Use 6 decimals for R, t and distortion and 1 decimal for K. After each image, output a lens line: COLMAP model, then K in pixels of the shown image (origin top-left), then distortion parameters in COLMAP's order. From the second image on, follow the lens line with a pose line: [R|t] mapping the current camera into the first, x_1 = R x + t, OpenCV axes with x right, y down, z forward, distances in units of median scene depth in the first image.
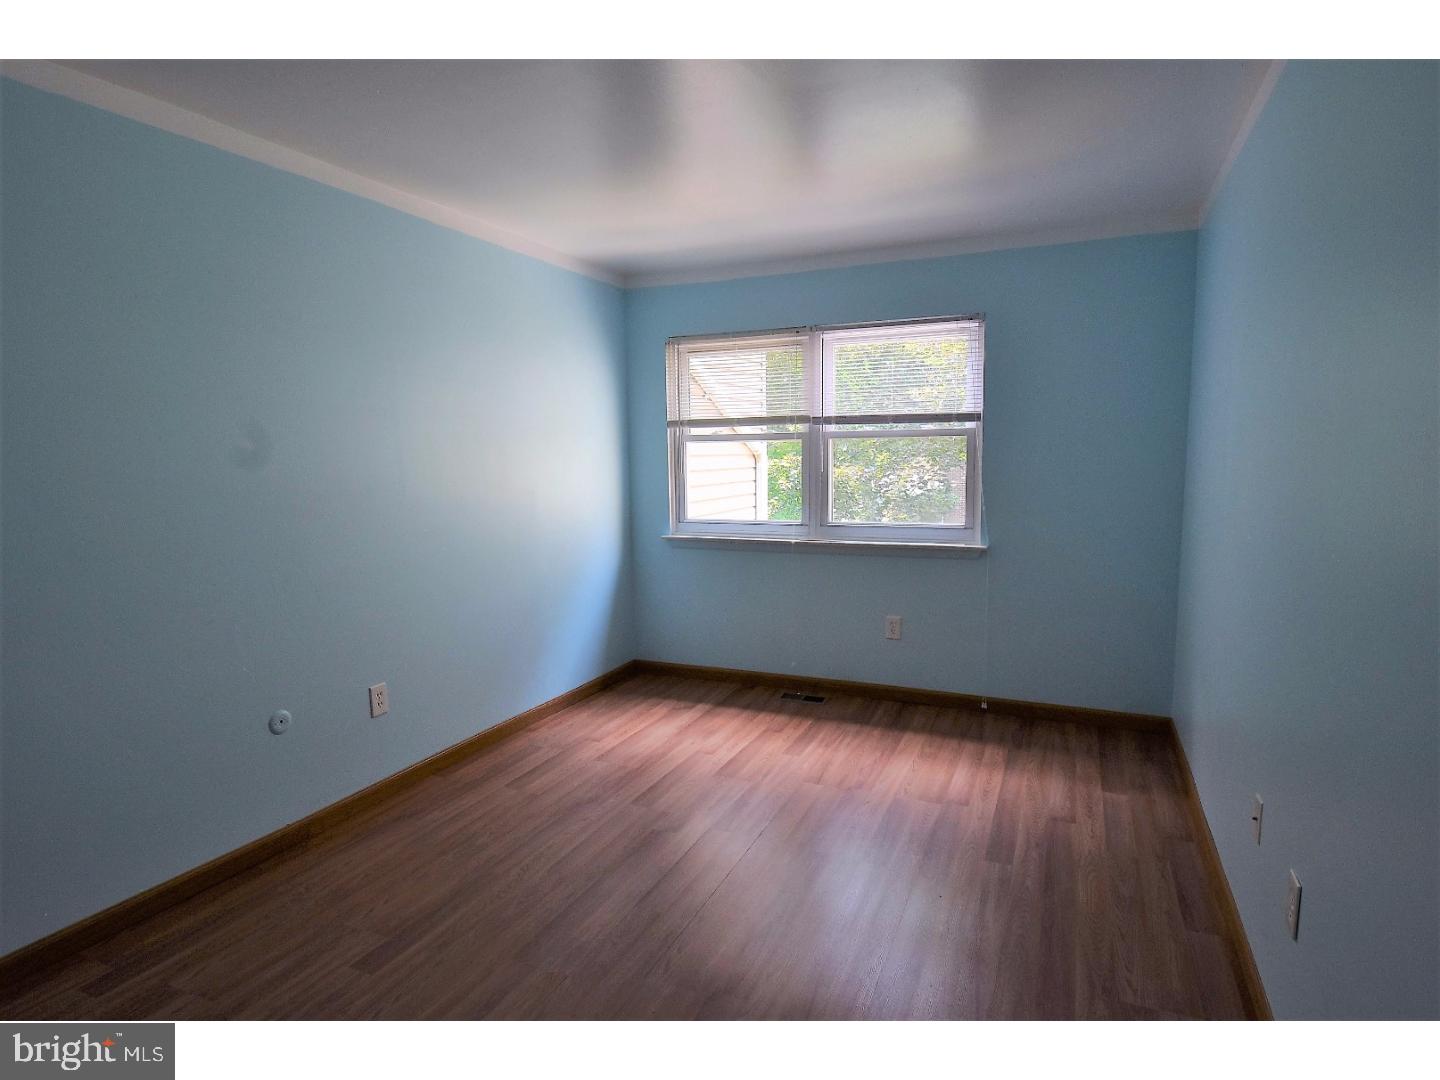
lens RADIAL K [[815.3, 0, 716.2], [0, 815.3, 542.1], [0, 0, 1]] dist [-0.003435, -0.000452]
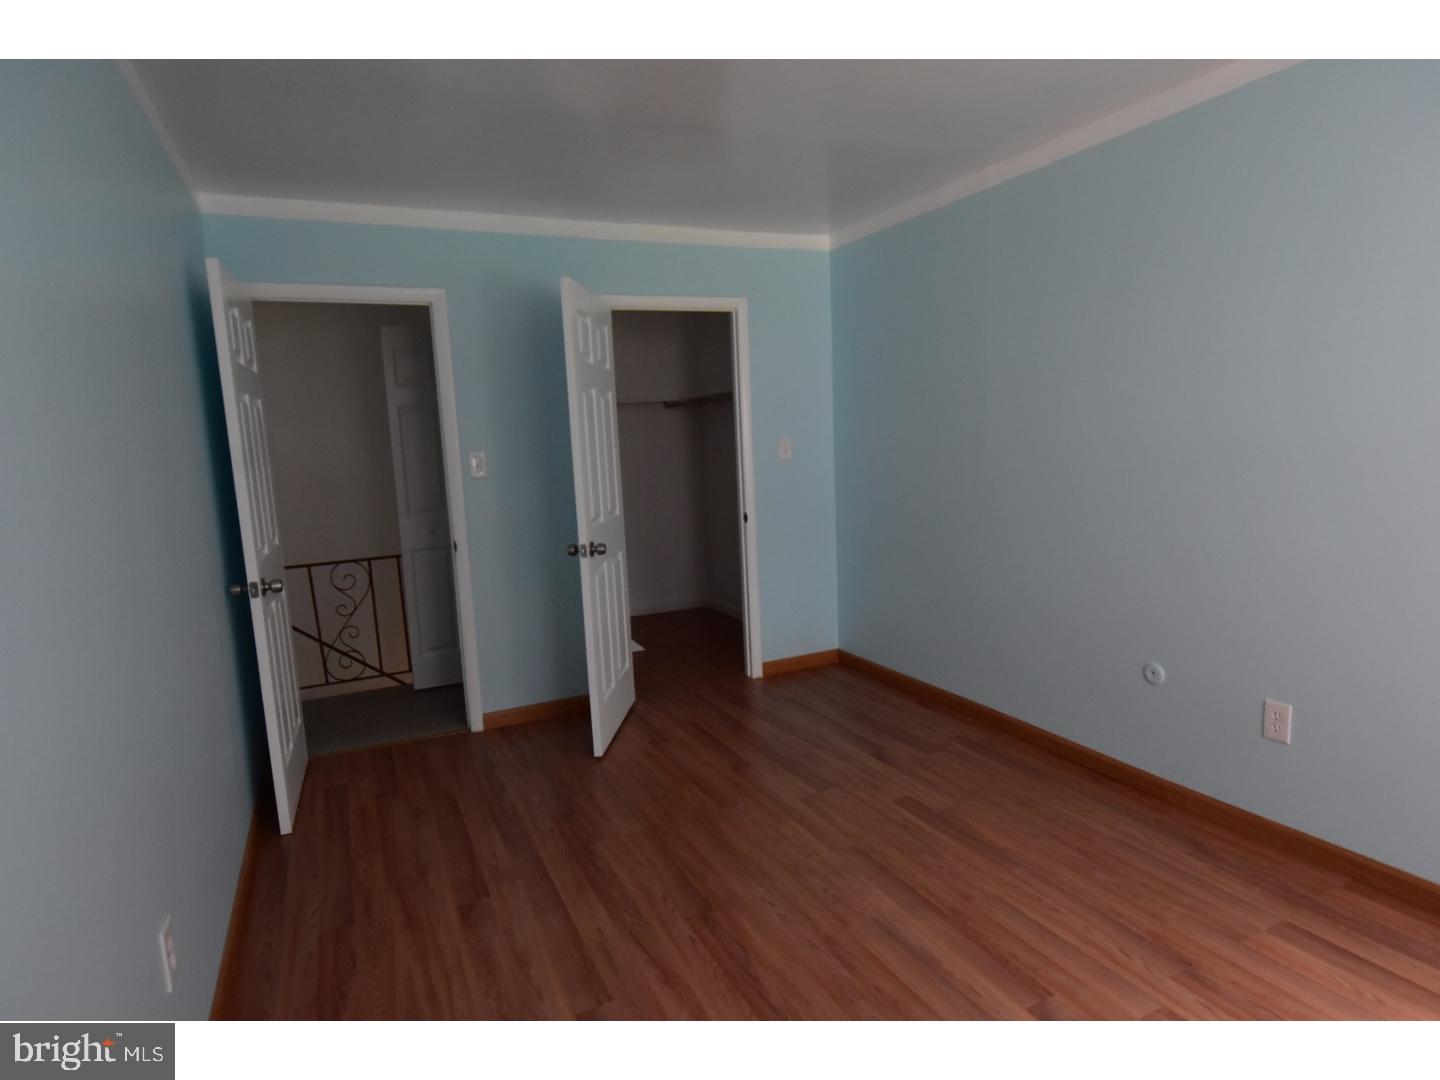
lens RADIAL K [[815.3, 0, 717.1], [0, 815.3, 542.3], [0, 0, 1]] dist [-0.003435, -0.000452]
pose [[-0.672638, 0.130913, -0.728299, 0.540277], [-0.027032, 0.979222, 0.200982, -0.126562], [0.739478, 0.154875, -0.655123, 1.197526]]
